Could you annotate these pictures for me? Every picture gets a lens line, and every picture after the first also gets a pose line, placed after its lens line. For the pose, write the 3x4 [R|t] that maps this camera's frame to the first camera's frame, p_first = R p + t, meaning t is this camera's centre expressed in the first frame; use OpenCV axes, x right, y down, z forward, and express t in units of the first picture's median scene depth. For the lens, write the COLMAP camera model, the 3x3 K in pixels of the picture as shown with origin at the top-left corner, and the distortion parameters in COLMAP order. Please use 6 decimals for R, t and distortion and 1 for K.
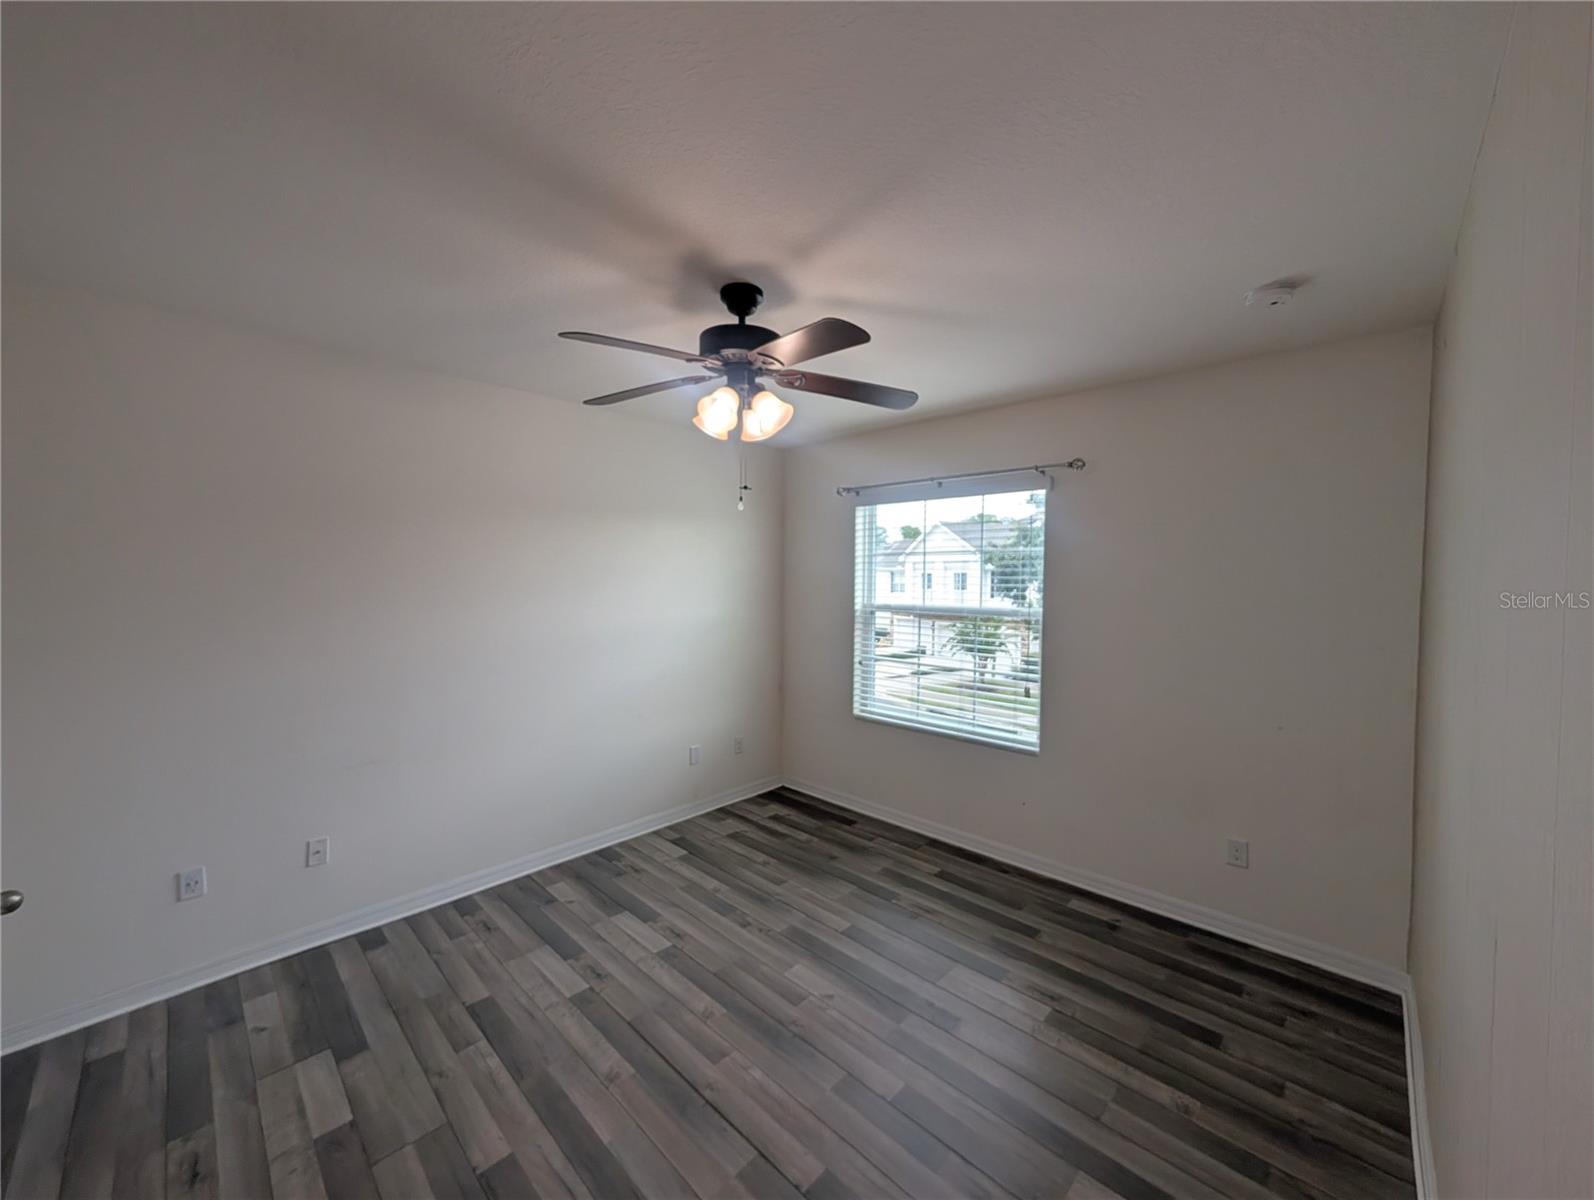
lens RADIAL K [[605.1, 0, 796.7], [0, 605.1, 594.2], [0, 0, 1]] dist [-0.001291, 0.000044]
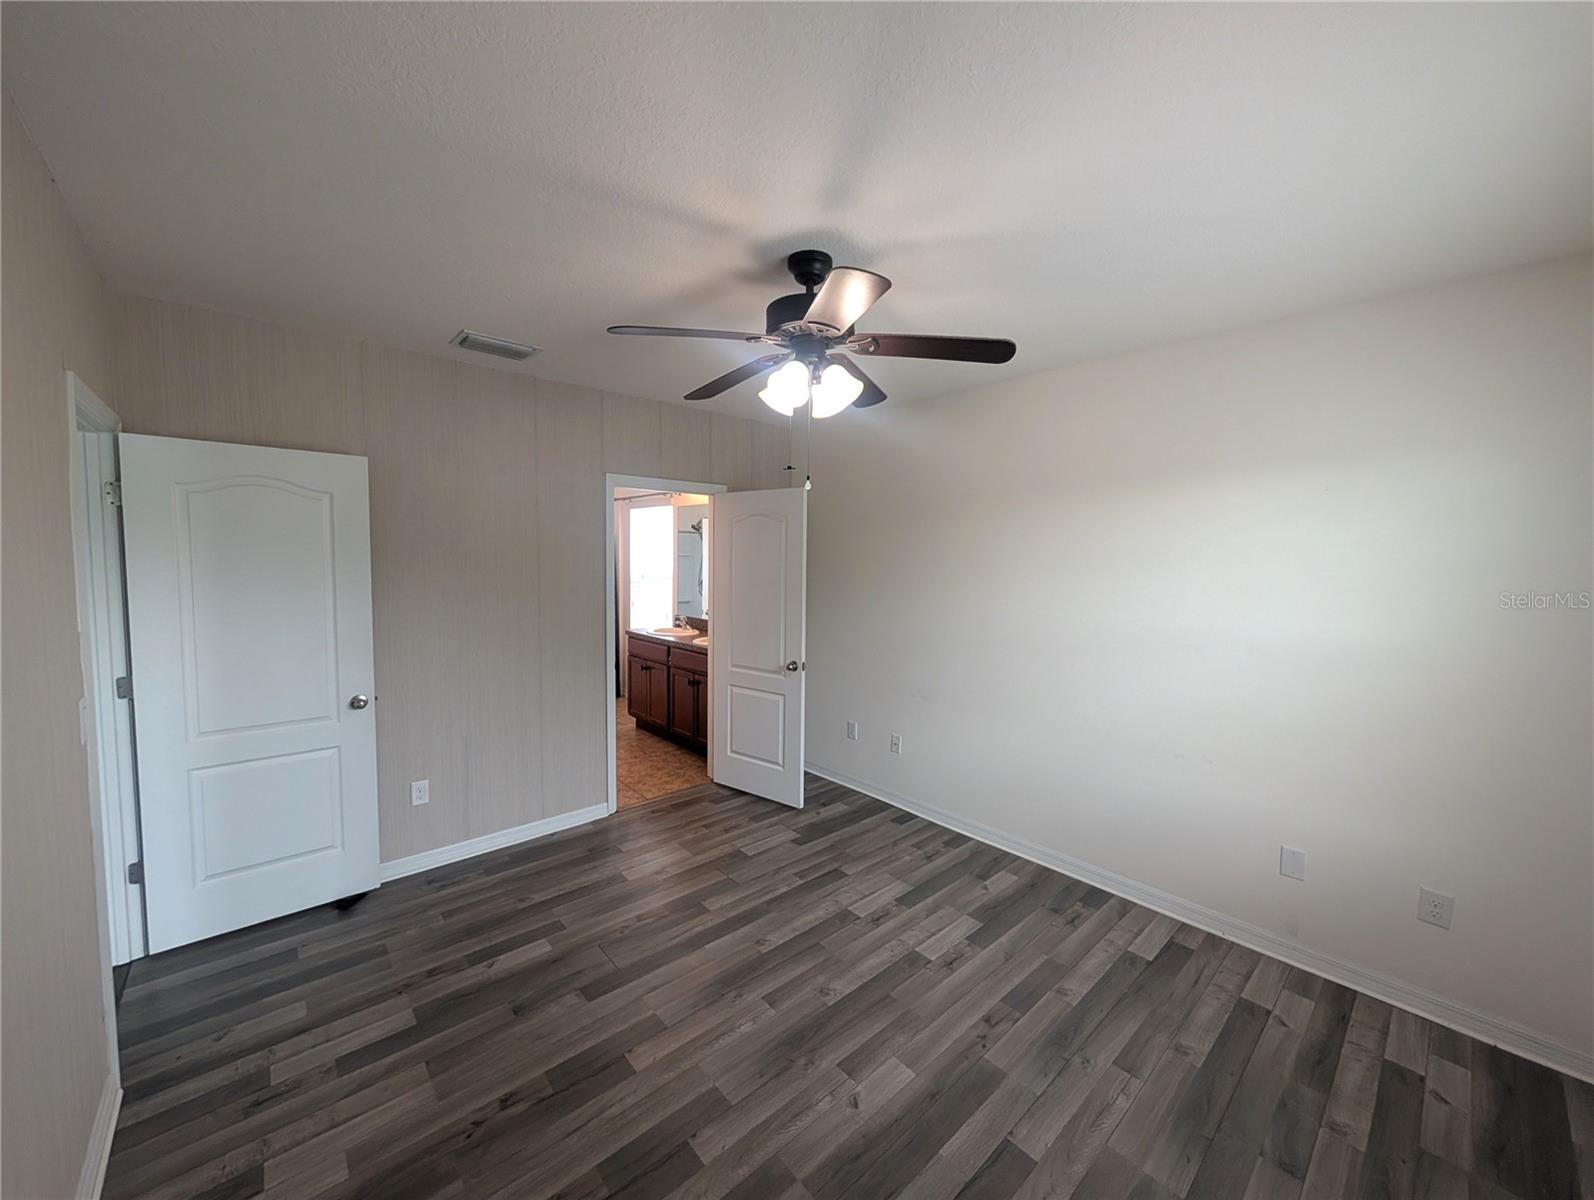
lens RADIAL K [[605.1, 0, 796.7], [0, 605.1, 594.2], [0, 0, 1]] dist [-0.001291, 0.000044]
pose [[-0.066121, 0.061616, -0.995907, 0.715805], [-0.045204, 0.996882, 0.064677, -0.030198], [0.996787, 0.049296, -0.063130, 0.851719]]
